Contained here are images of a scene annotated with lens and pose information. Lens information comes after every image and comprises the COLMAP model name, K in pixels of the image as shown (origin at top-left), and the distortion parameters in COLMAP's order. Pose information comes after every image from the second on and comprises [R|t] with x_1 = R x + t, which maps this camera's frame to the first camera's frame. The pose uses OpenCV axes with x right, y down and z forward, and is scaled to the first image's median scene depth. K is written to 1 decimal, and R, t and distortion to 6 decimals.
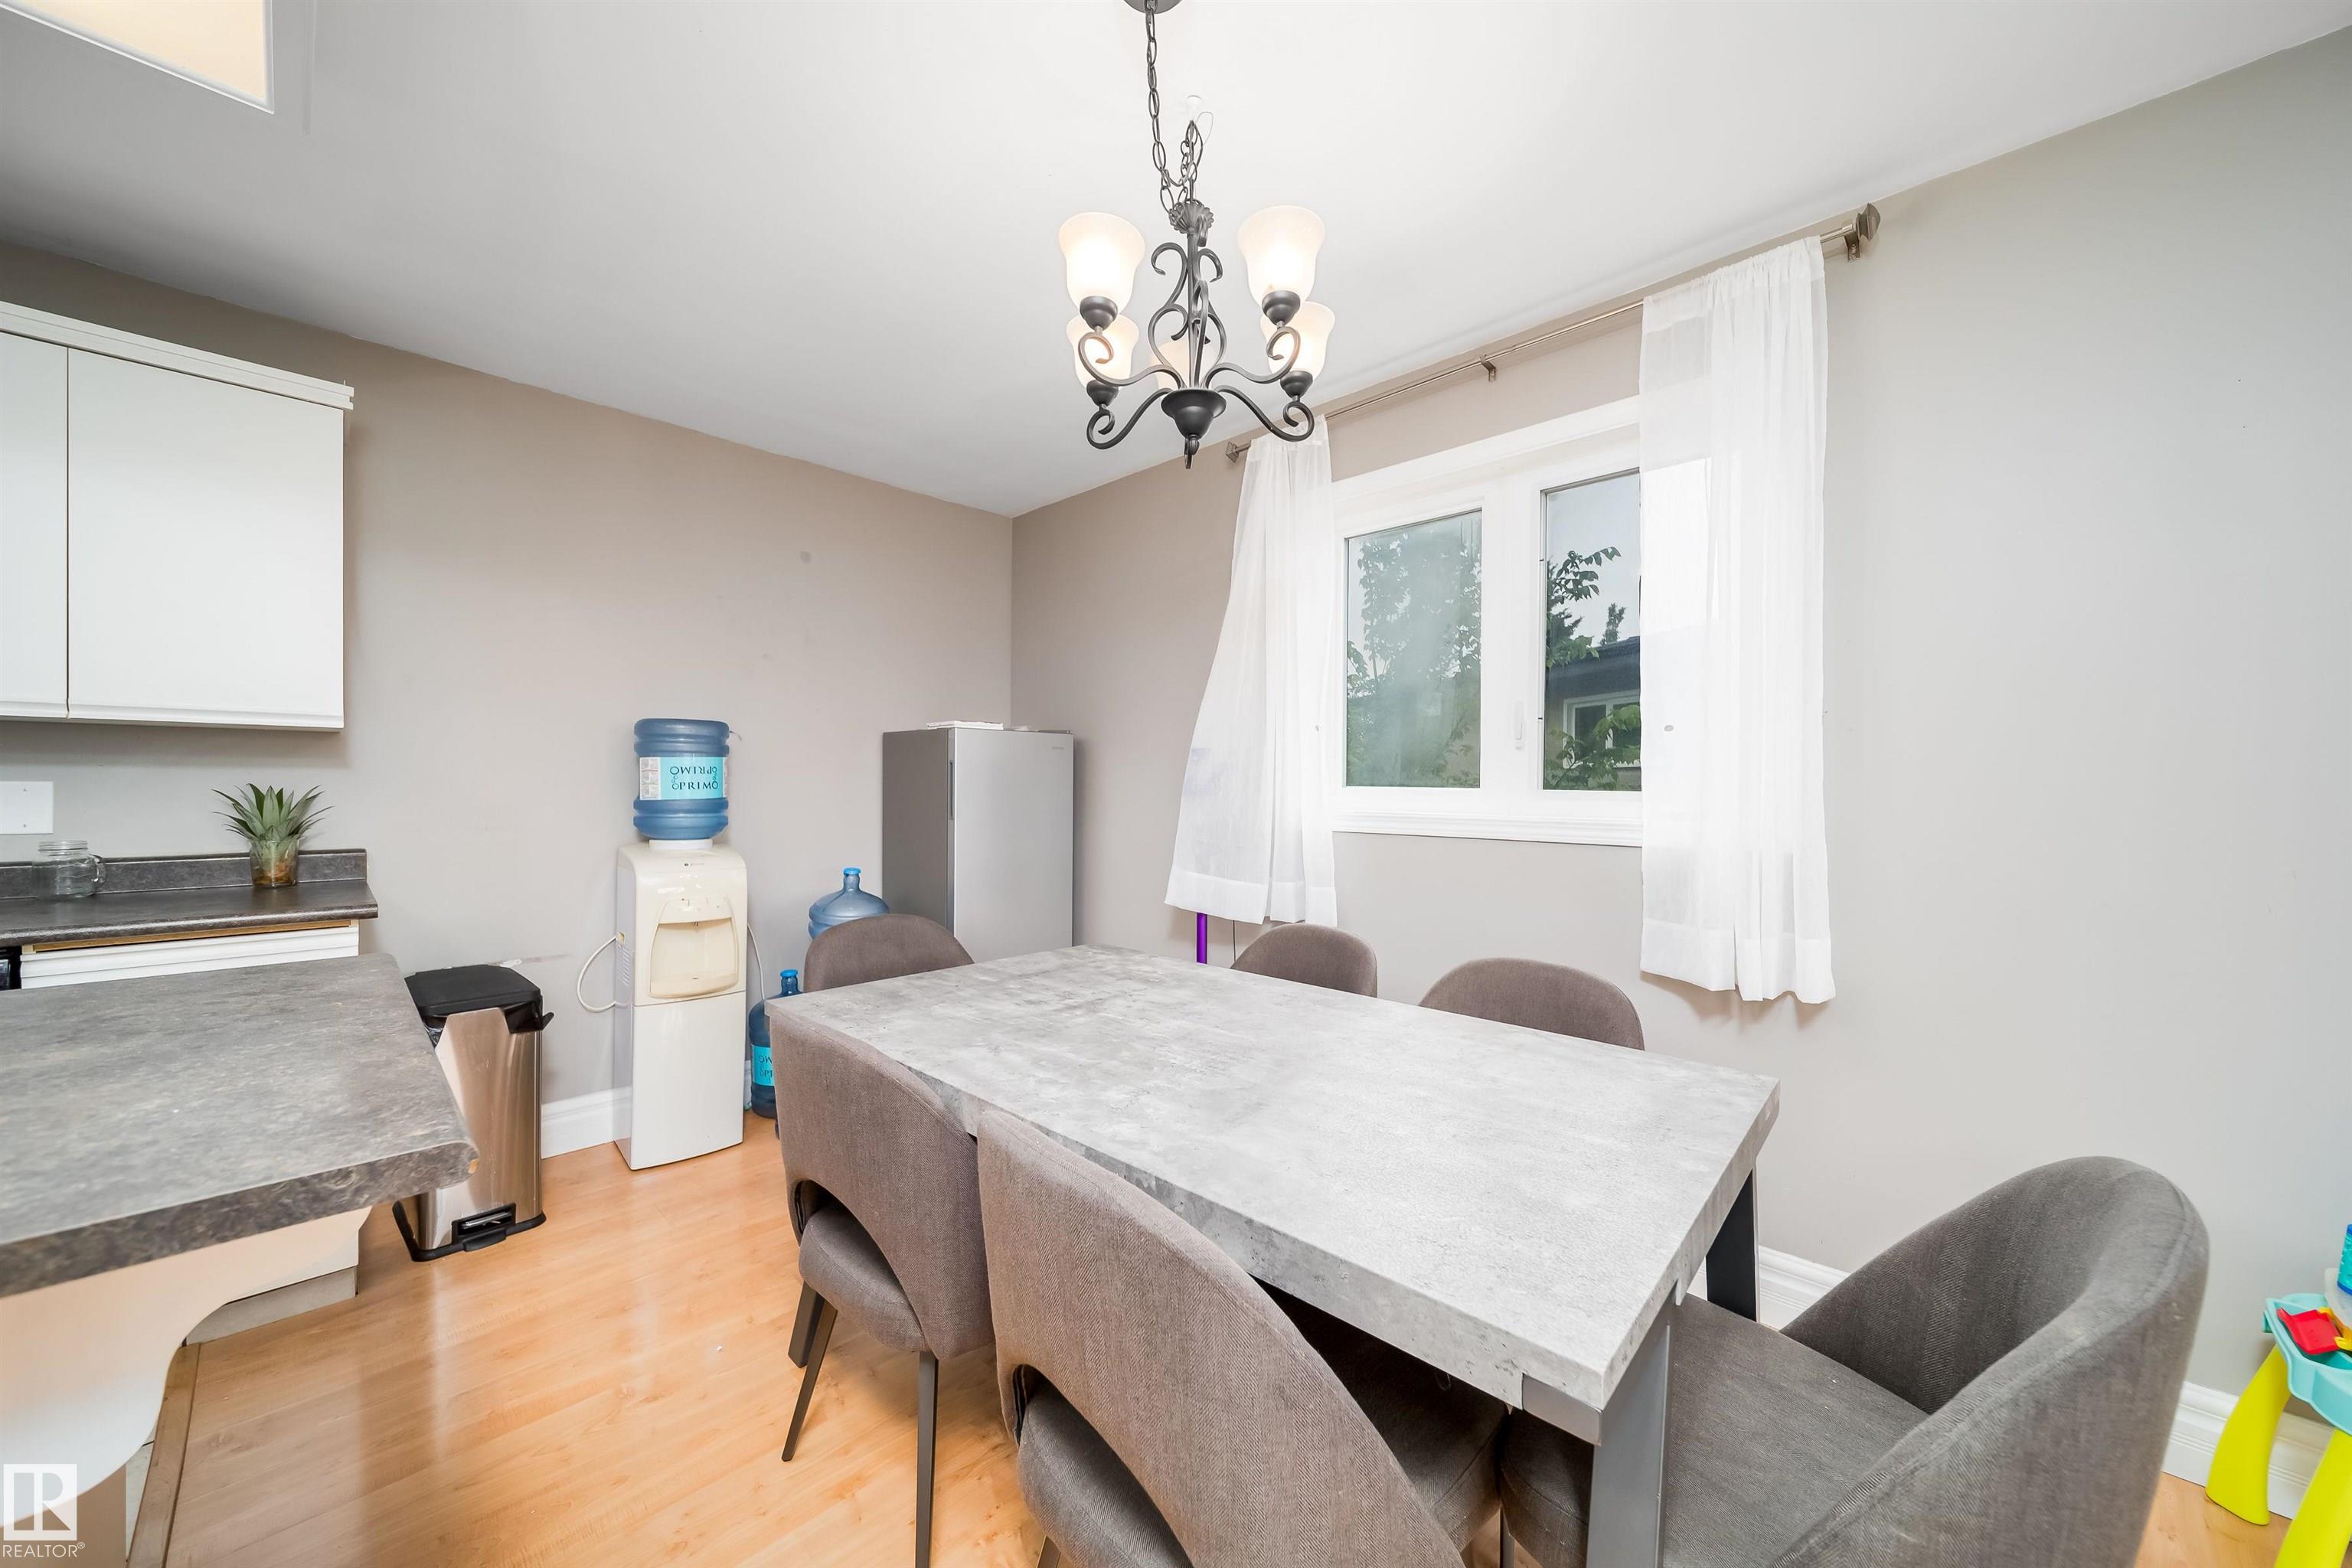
lens RADIAL K [[836.7, 0, 1189.1], [0, 836.7, 792.3], [0, 0, 1]] dist [-0.002065, -0.000165]
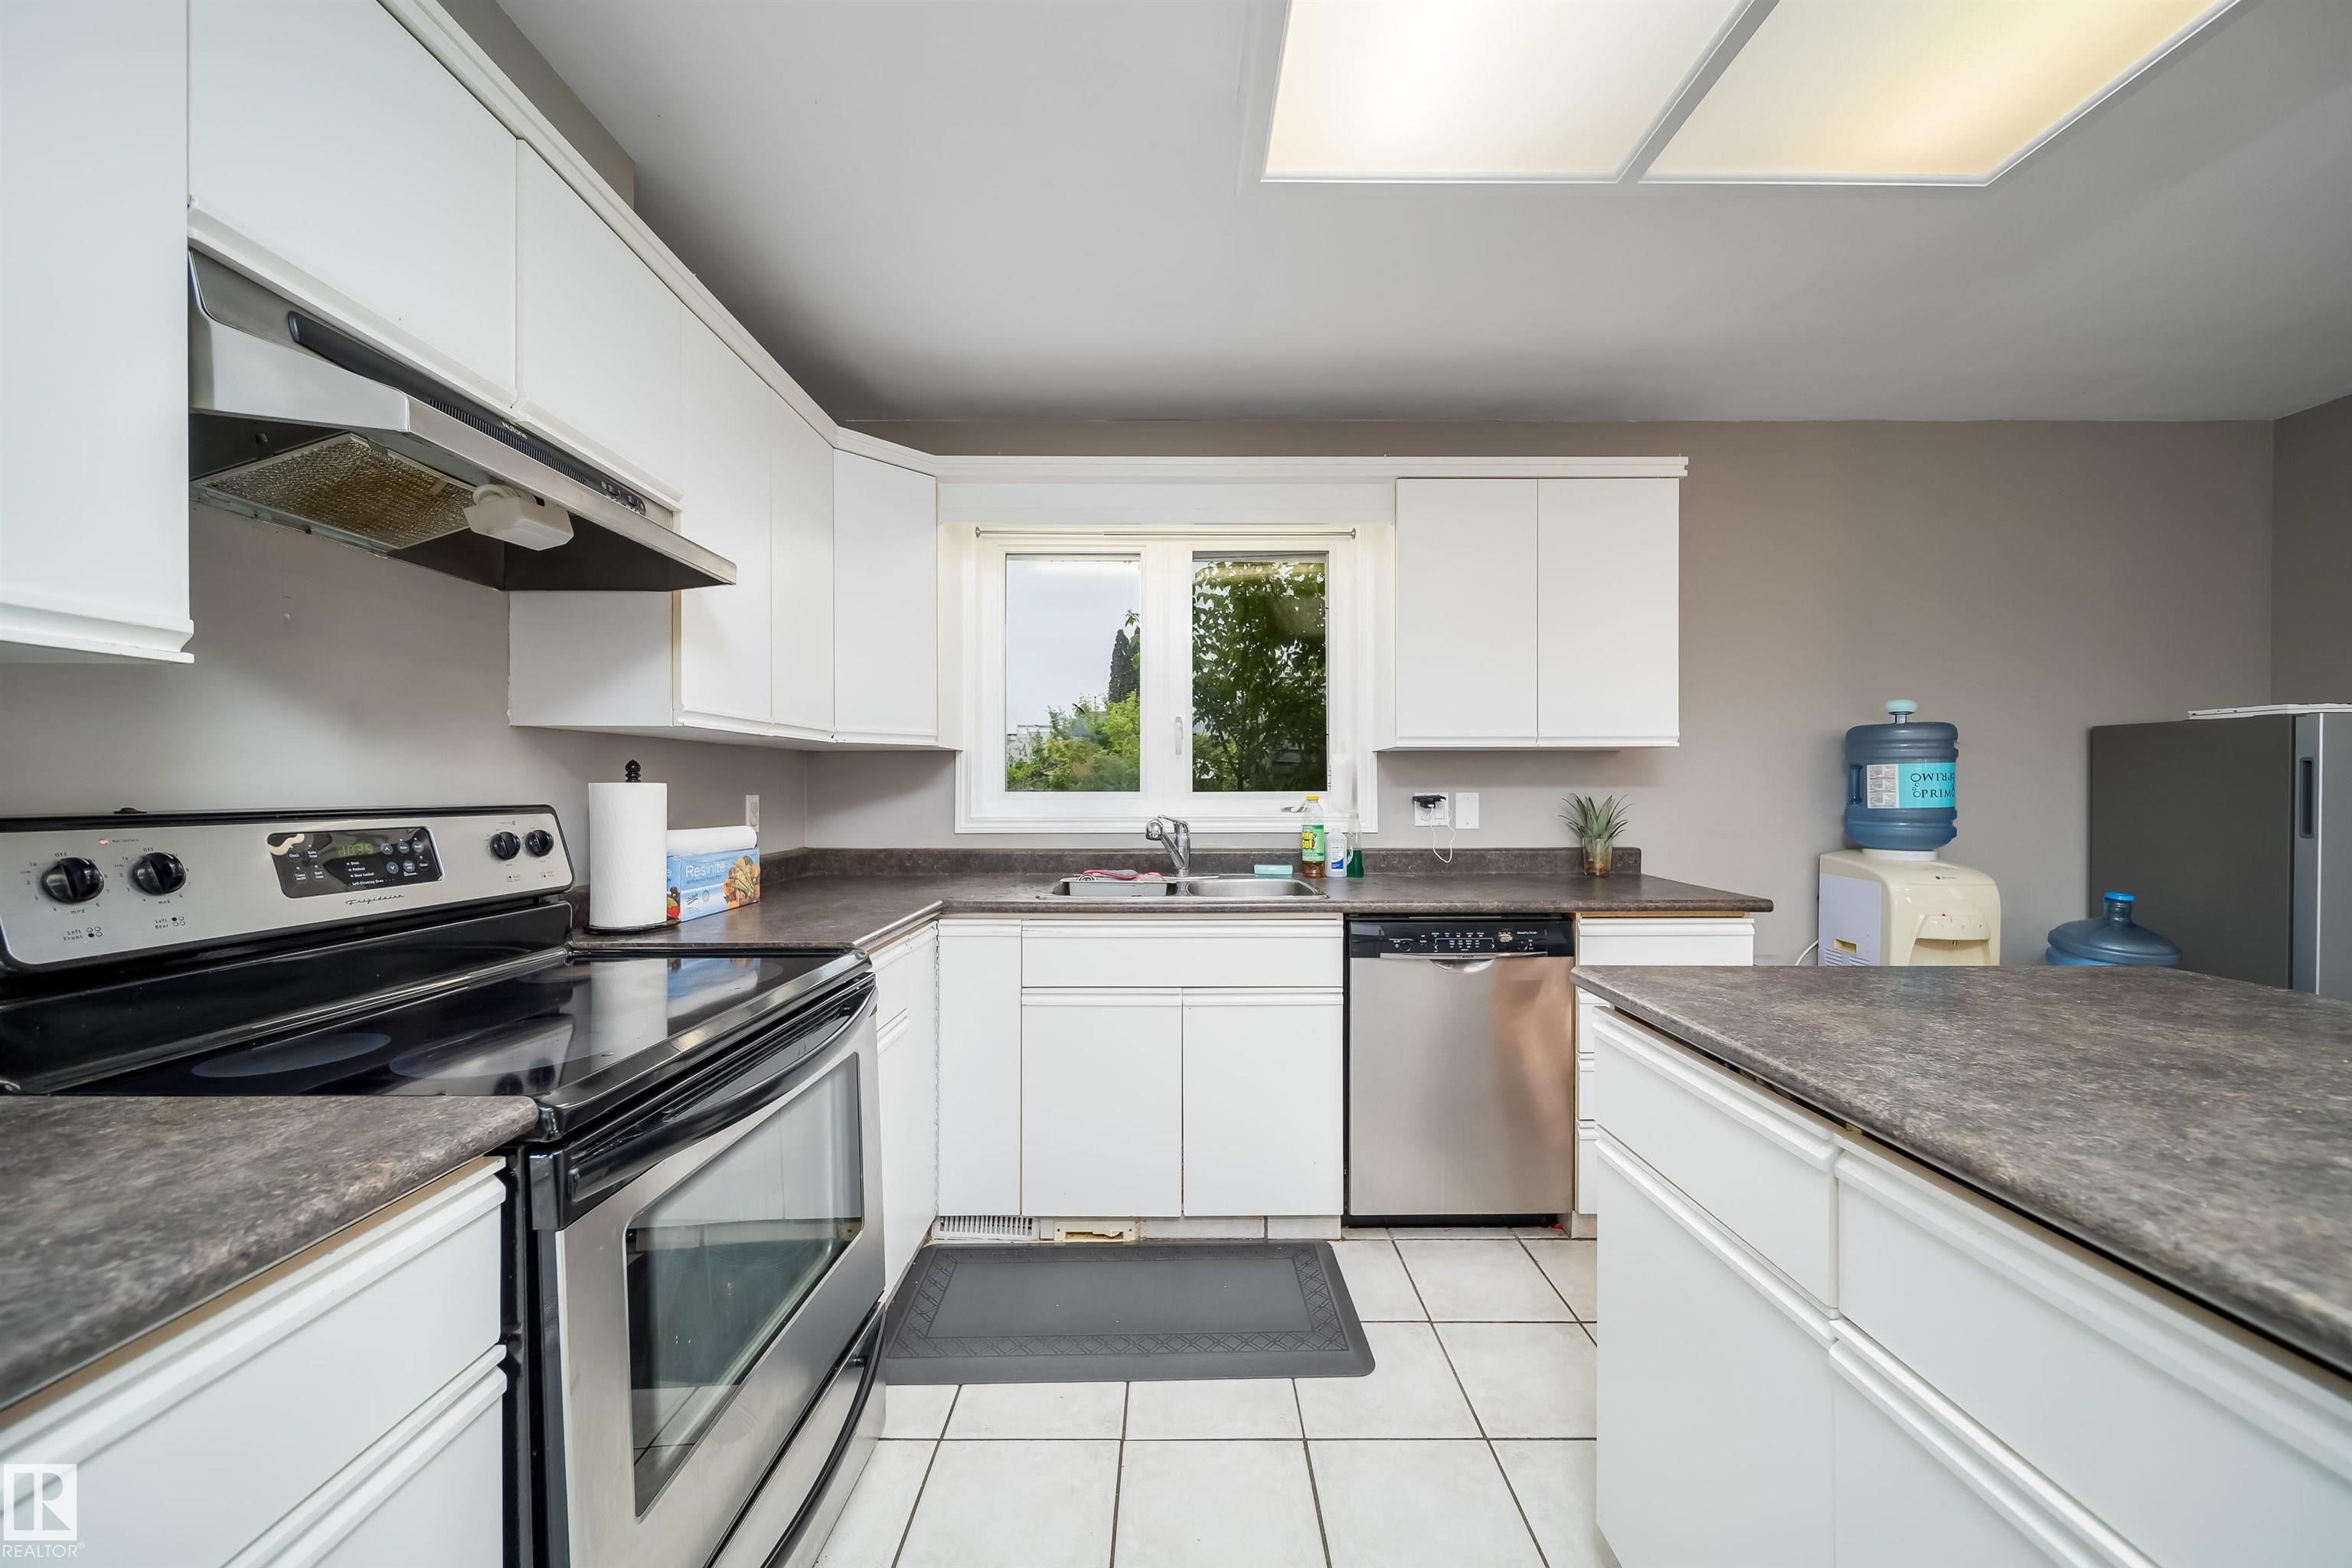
lens RADIAL K [[836.7, 0, 1189.1], [0, 836.7, 792.3], [0, 0, 1]] dist [-0.002065, -0.000165]
pose [[0.696448, -0.001989, -0.717604, -0.504486], [-0.000668, 0.999994, -0.003420, -0.005422], [0.717607, 0.002861, 0.696443, -0.254153]]
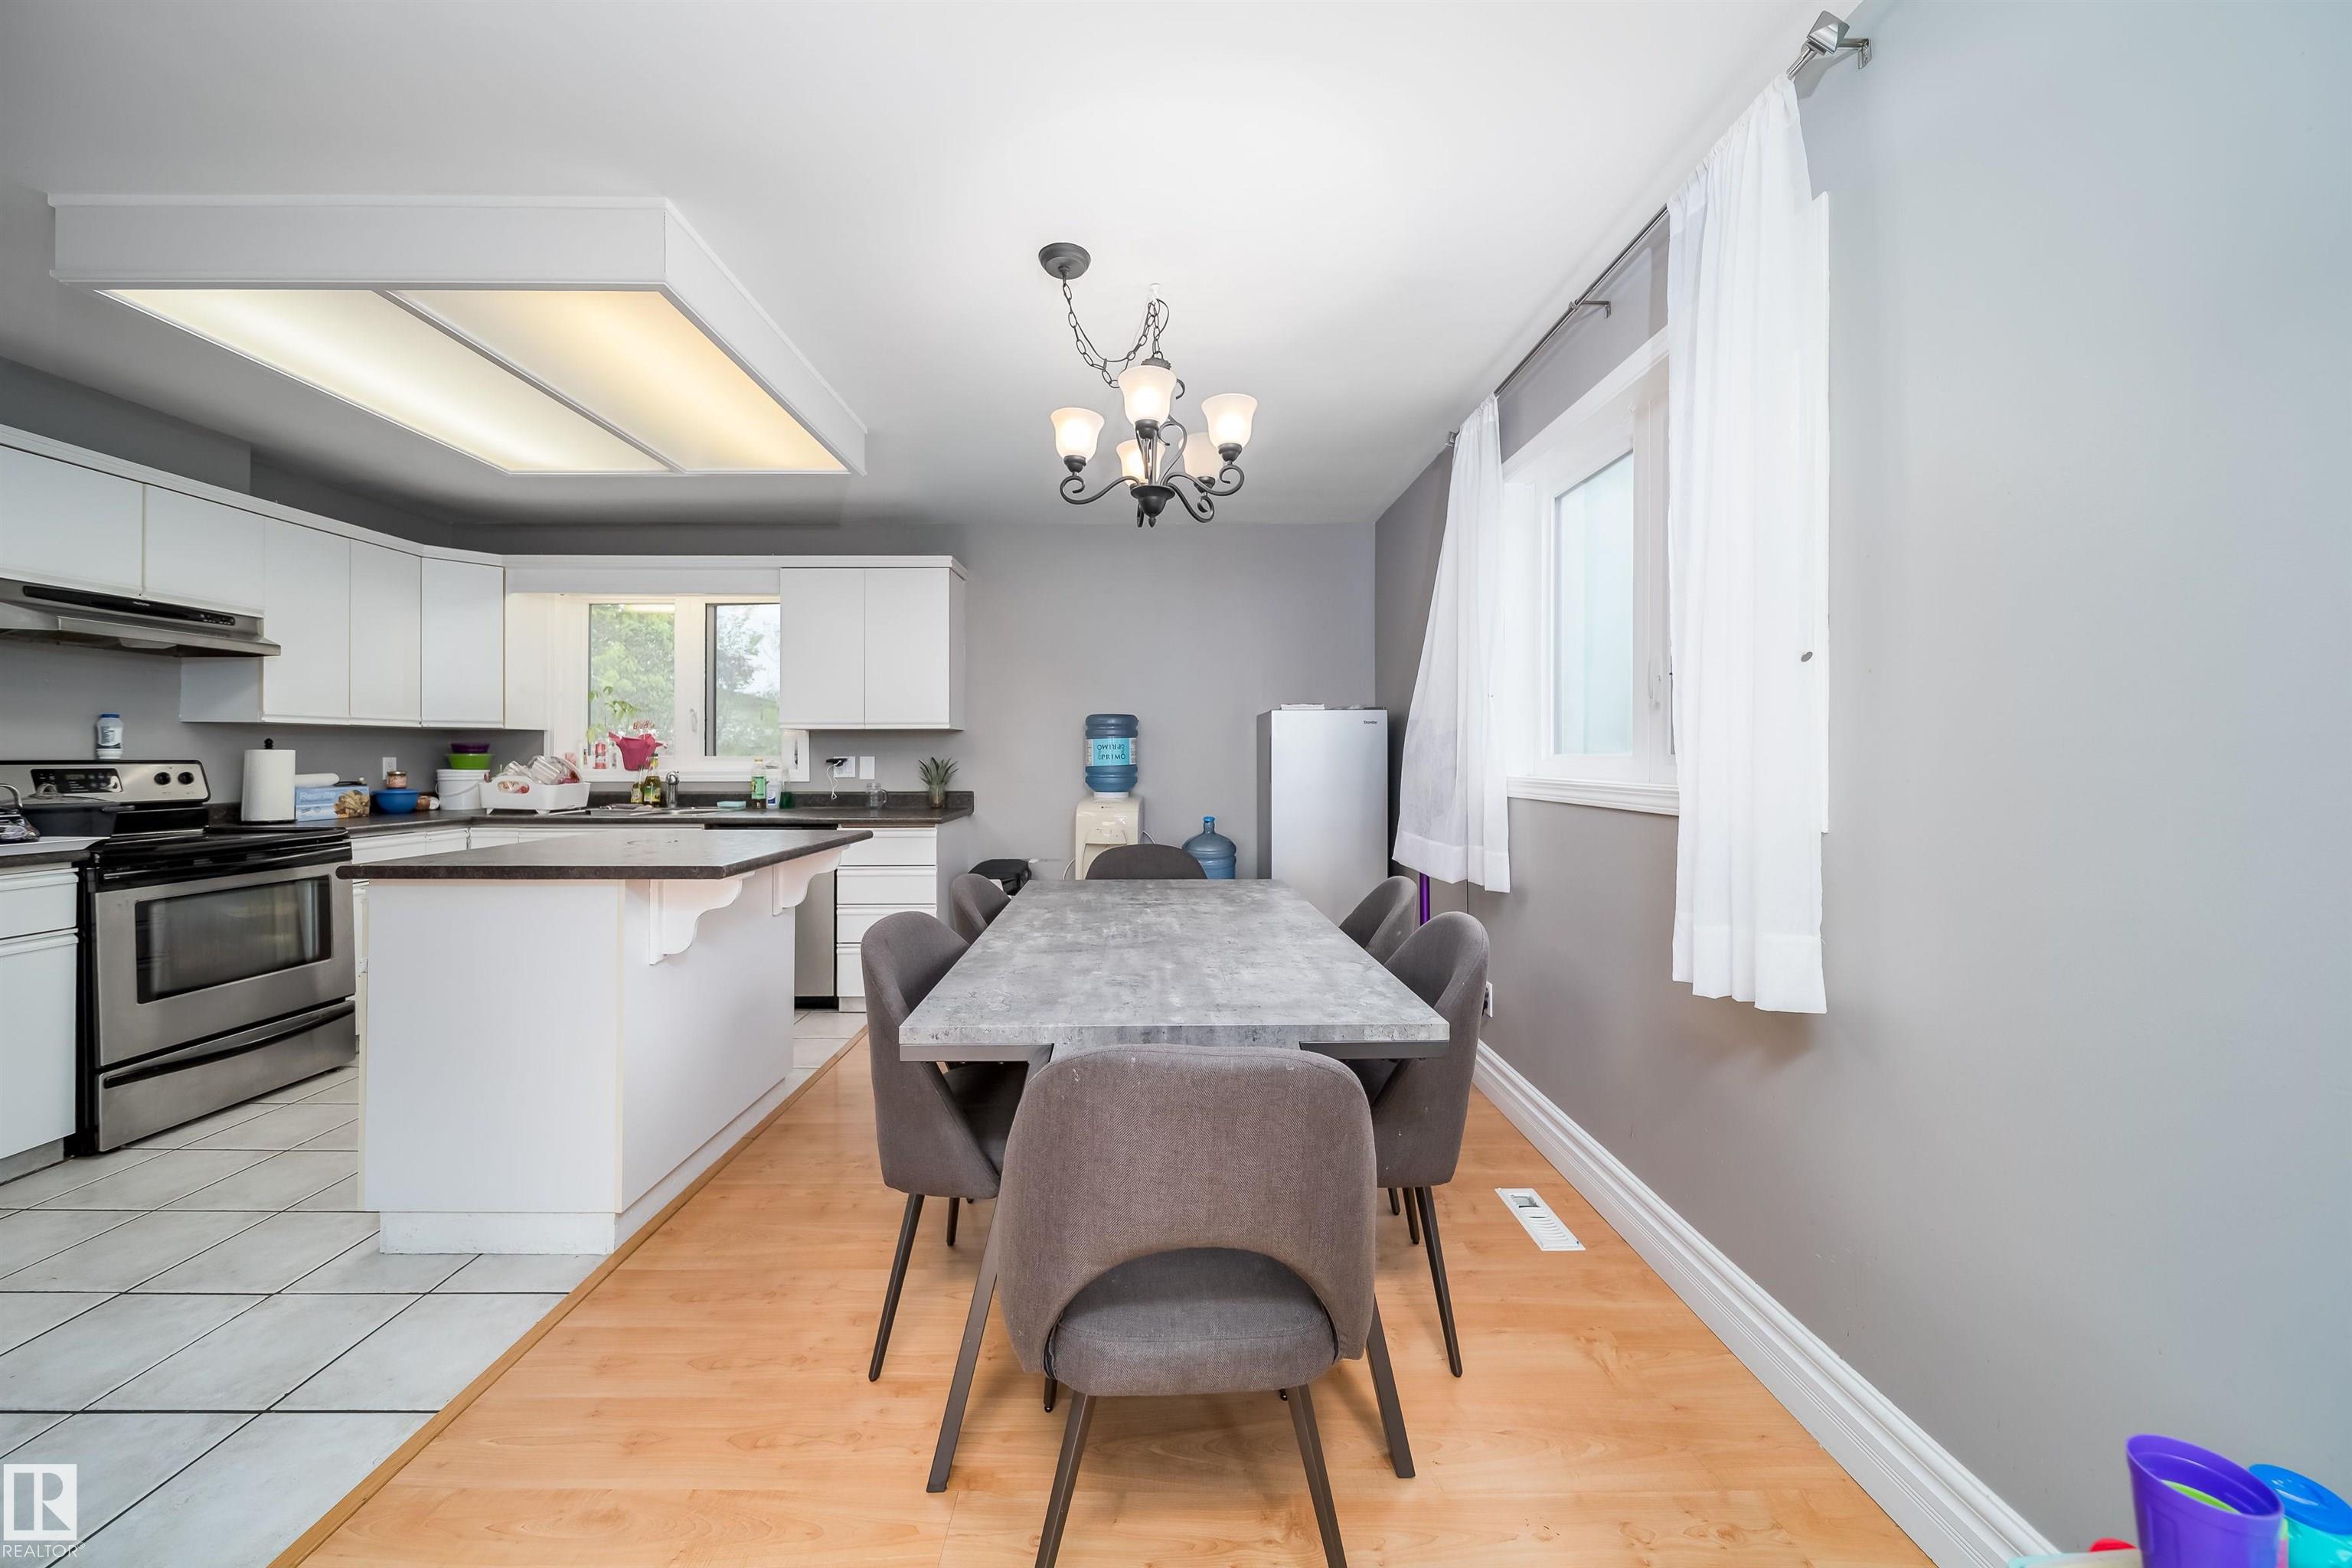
lens RADIAL K [[835.9, 0, 1171.0], [0, 835.9, 756.7], [0, 0, 1]] dist [-0.000923, -0.000398]
pose [[0.693073, -0.004303, -0.720855, 0.606221], [-0.001848, 0.999968, -0.007745, 0.003357], [0.720865, 0.006700, 0.693043, 0.006096]]
